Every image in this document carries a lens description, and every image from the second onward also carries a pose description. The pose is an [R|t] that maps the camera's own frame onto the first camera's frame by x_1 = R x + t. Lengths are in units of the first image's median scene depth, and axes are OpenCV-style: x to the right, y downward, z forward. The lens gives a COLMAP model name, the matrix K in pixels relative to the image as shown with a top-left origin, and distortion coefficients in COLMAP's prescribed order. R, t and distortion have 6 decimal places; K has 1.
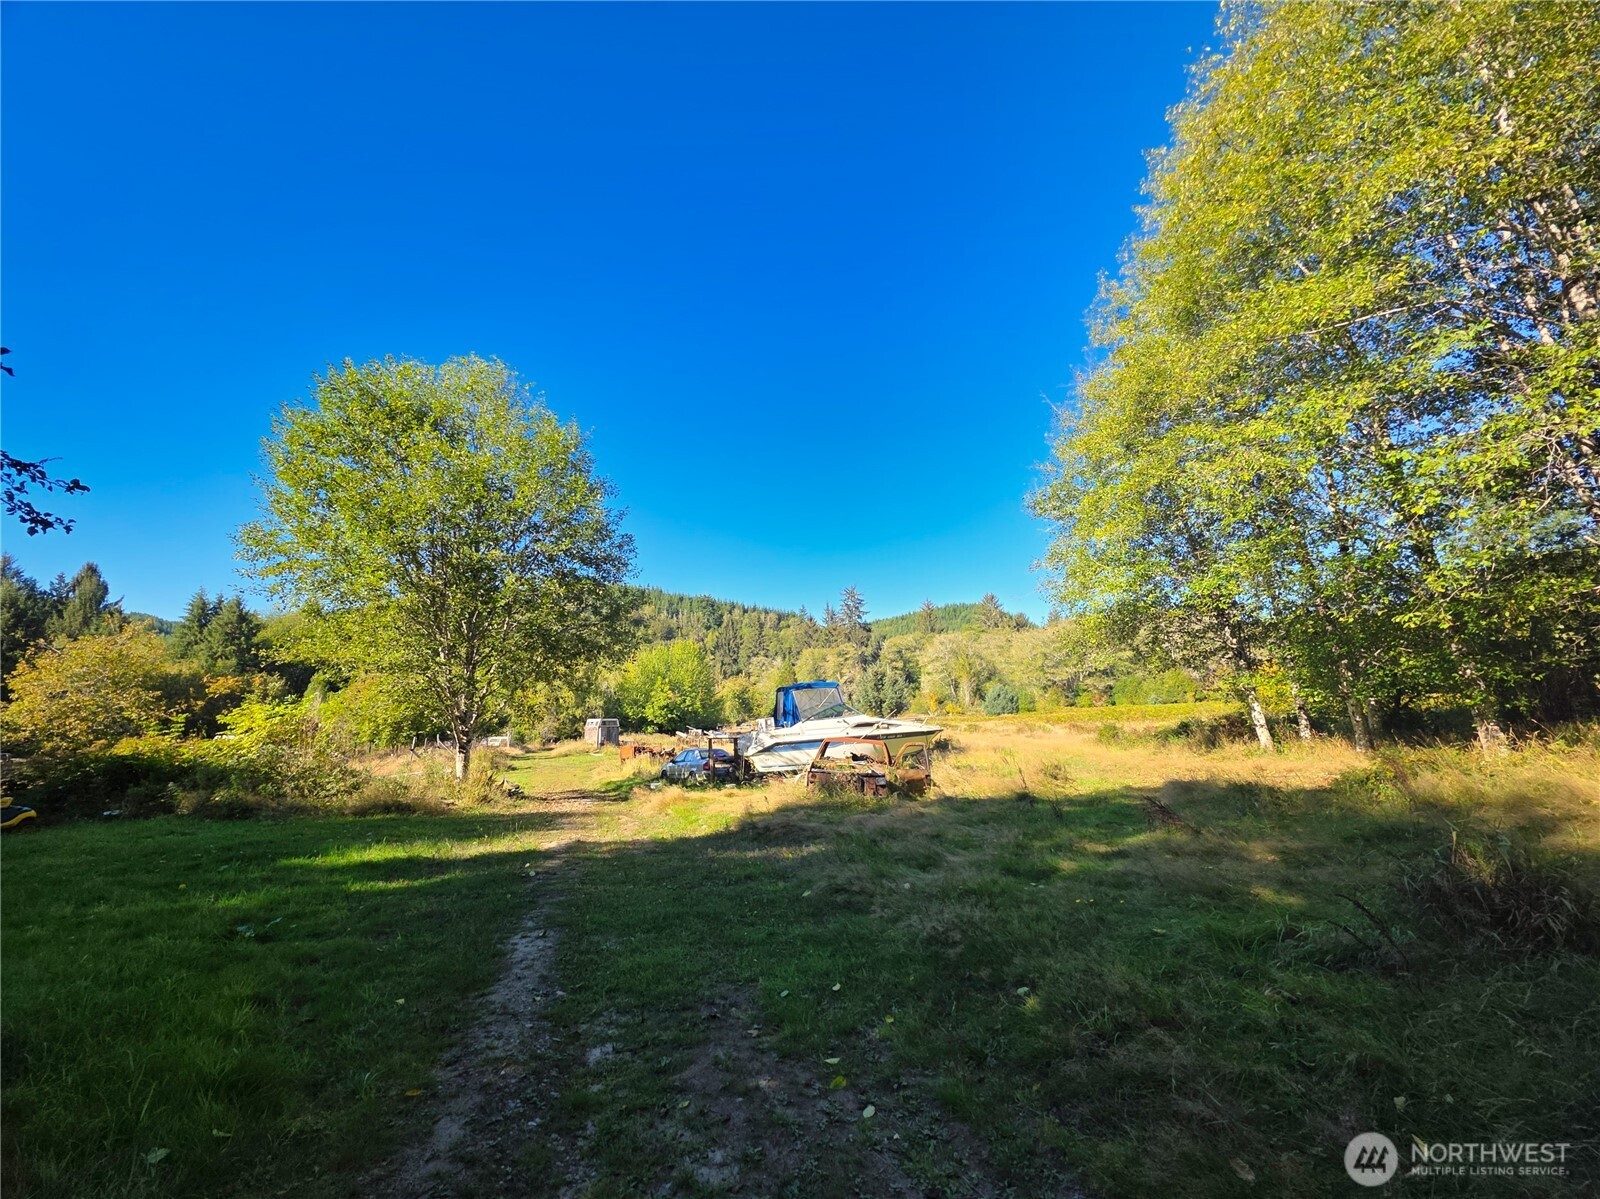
lens RADIAL K [[648.9, 0, 800.0], [0, 648.9, 599.5], [0, 0, 1]] dist [0.001323, -0.000320]
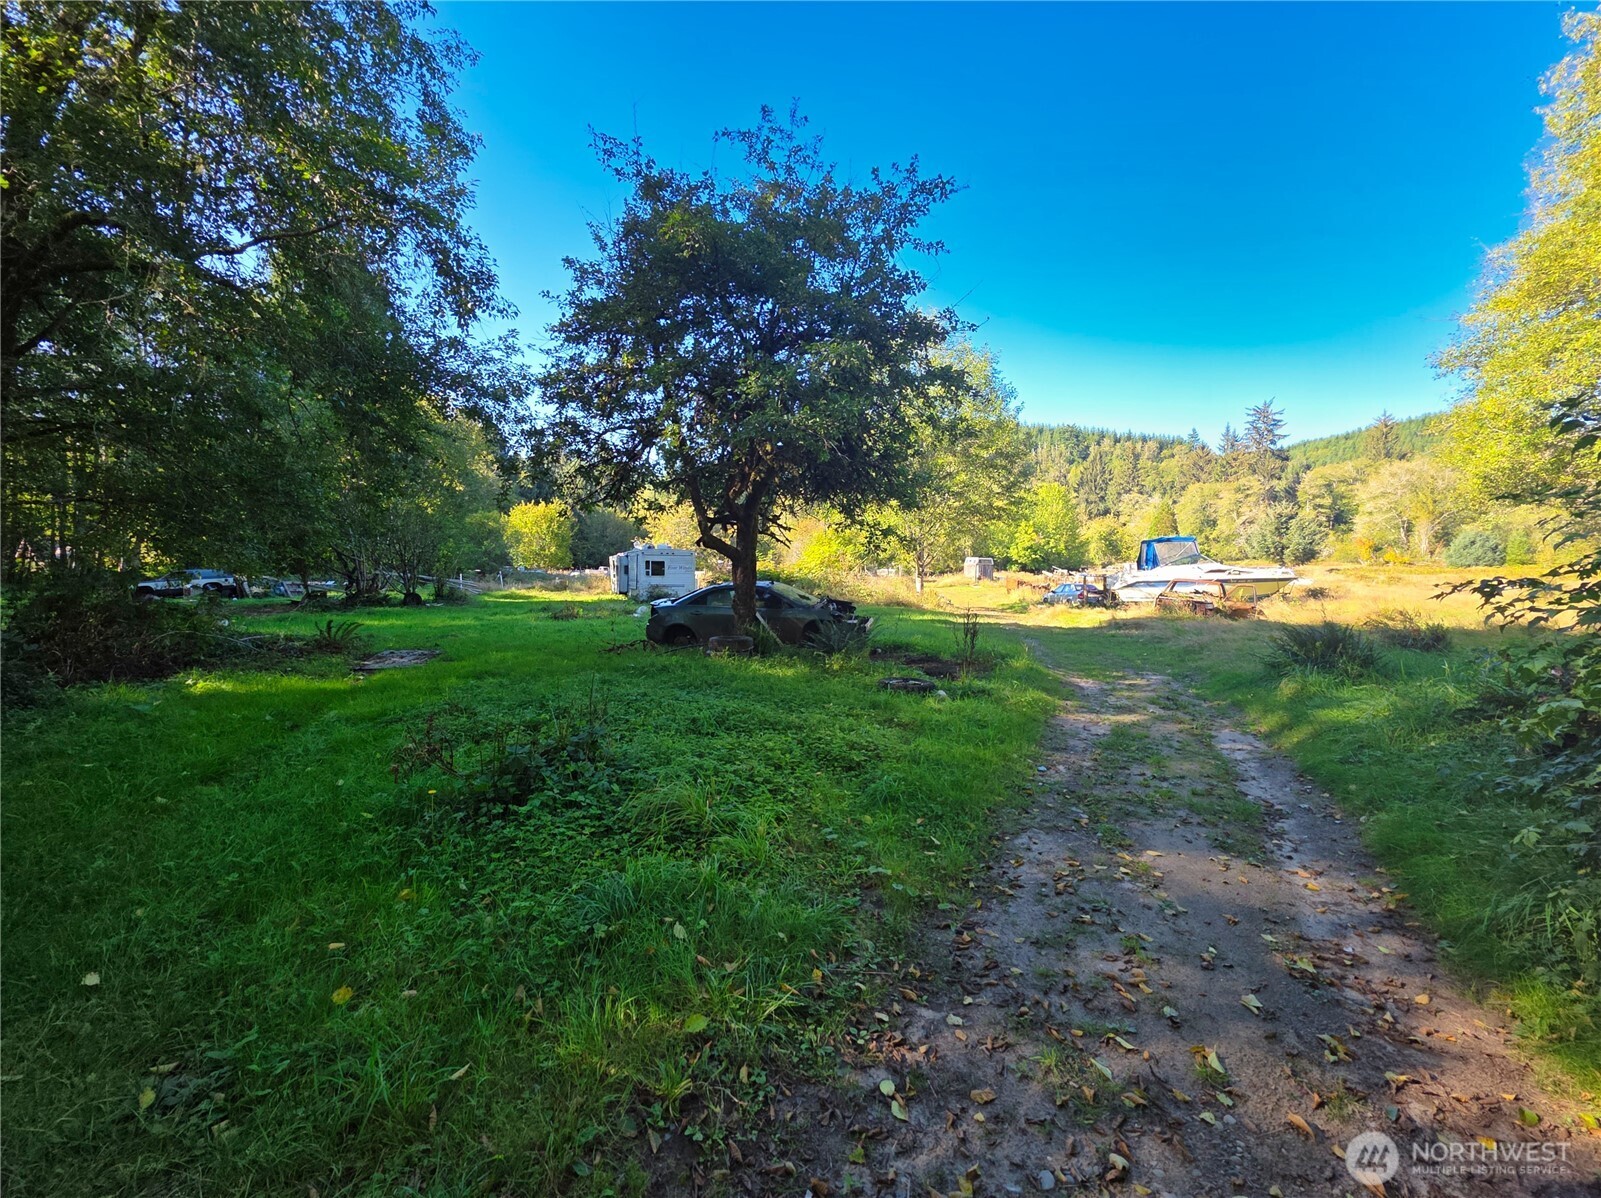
lens RADIAL K [[664.5, 0, 800.5], [0, 664.5, 599.0], [0, 0, 1]] dist [0.009926, -0.000128]
pose [[0.867973, 0.062437, -0.492671, 0.008444], [0.059001, 0.972074, 0.227138, -0.021438], [0.493095, -0.226218, 0.840049, -0.111916]]
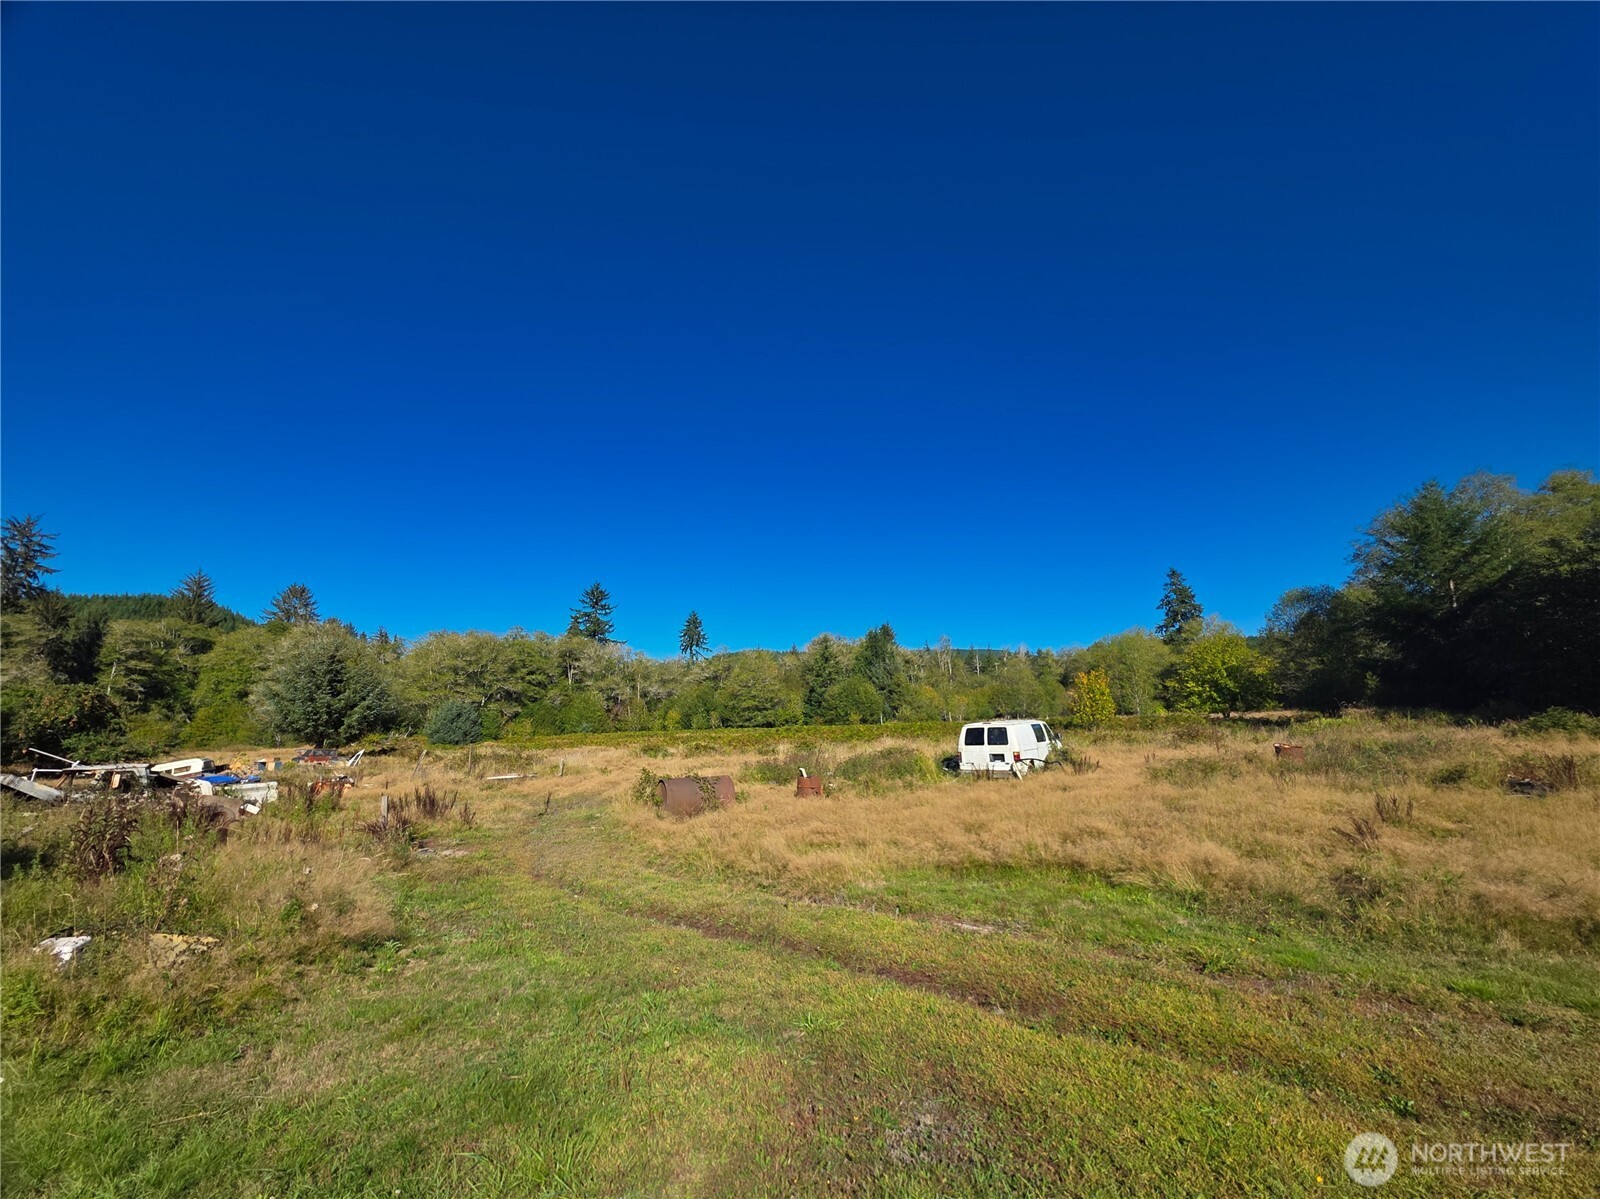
lens RADIAL K [[640.5, 0, 800.0], [0, 640.5, 599.5], [0, 0, 1]] dist [-0.001112, -0.000580]
pose [[0.478242, 0.196041, 0.856068, -0.173715], [-0.142156, 0.979193, -0.144821, 0.099721], [-0.866646, -0.052436, 0.496160, 0.478486]]
